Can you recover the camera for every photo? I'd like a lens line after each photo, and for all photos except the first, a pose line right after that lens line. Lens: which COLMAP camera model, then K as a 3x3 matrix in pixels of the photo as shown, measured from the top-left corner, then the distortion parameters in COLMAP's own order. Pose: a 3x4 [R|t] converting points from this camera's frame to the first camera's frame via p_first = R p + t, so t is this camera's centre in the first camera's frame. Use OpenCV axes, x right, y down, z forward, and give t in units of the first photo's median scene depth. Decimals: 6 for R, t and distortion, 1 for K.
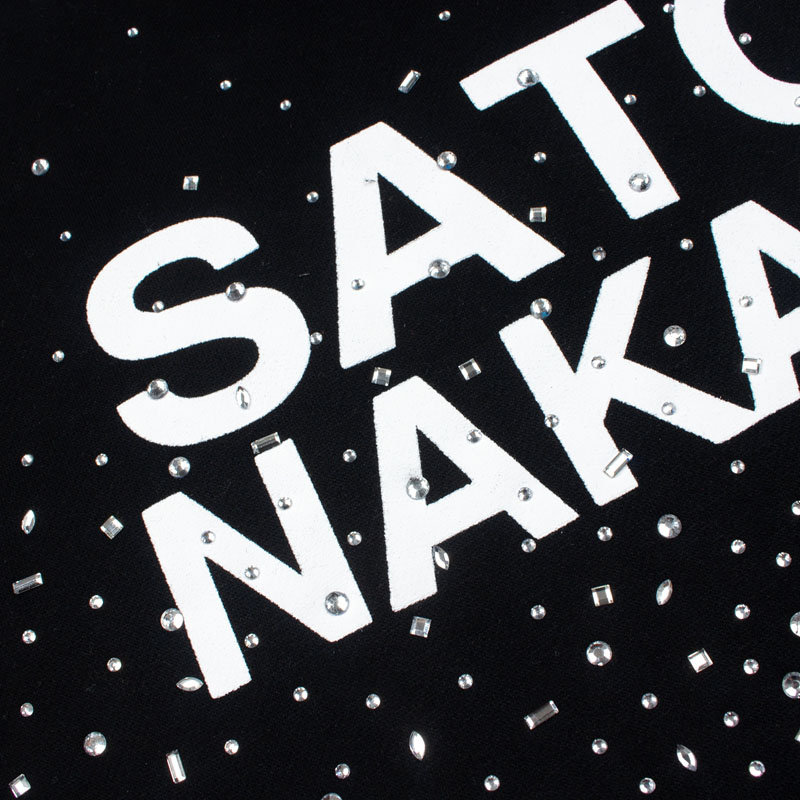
lens RADIAL K [[692.4, 0, 400.0], [0, 692.4, 400.0], [0, 0, 1]] dist [-0.023233, 0.009814]
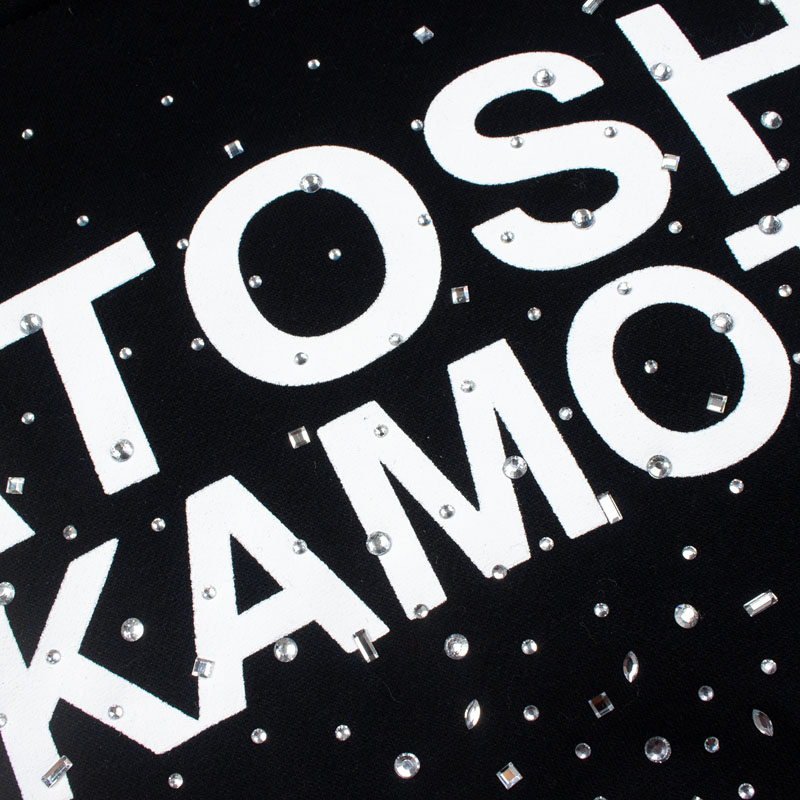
lens RADIAL K [[692.4, 0, 400.0], [0, 692.4, 400.0], [0, 0, 1]] dist [-0.023233, 0.009814]
pose [[0.999798, -0.002921, -0.019897, 0.759243], [0.003637, 0.999344, 0.036036, -0.425503], [0.019778, -0.036101, 0.999152, 0.076346]]
